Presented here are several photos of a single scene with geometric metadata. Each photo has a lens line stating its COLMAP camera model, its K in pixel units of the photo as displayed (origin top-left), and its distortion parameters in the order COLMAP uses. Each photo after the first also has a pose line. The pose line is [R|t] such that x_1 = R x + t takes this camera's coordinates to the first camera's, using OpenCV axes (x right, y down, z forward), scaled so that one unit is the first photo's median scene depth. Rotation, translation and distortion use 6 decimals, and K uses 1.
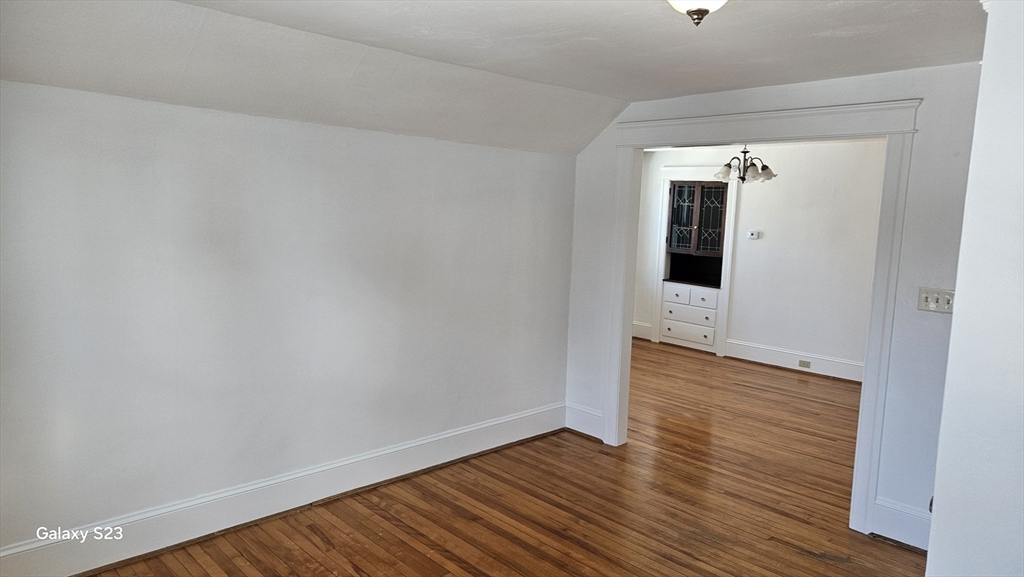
lens RADIAL K [[681.4, 0, 536.3], [0, 681.4, 278.7], [0, 0, 1]] dist [0.039487, -0.011662]
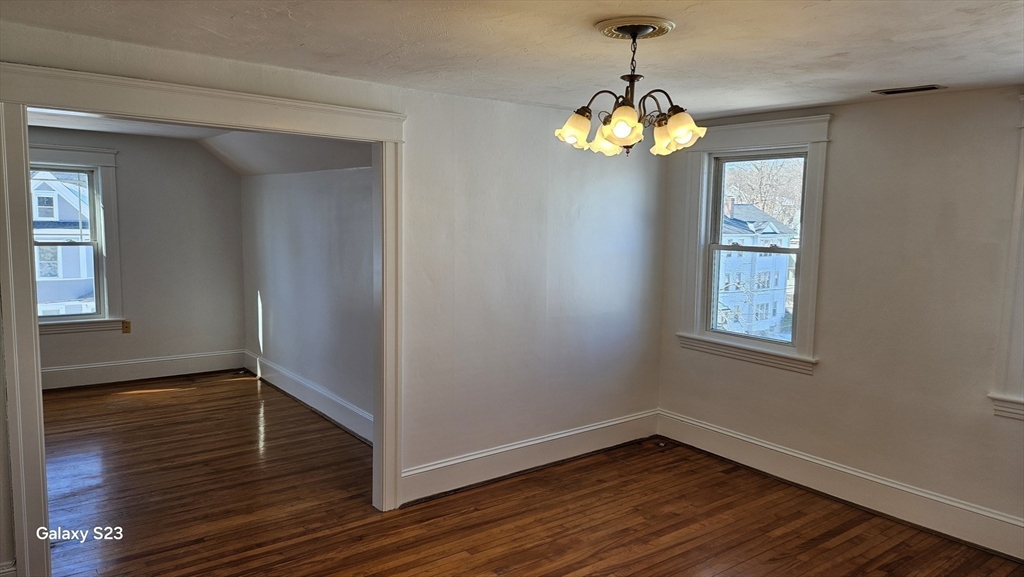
lens RADIAL K [[681.4, 0, 544.0], [0, 681.4, 302.3], [0, 0, 1]] dist [0.039487, -0.011662]
pose [[-0.120760, 0.061272, -0.990789, 0.531519], [-0.134978, 0.987810, 0.077539, -0.054849], [0.983462, 0.143099, -0.111018, 0.738489]]
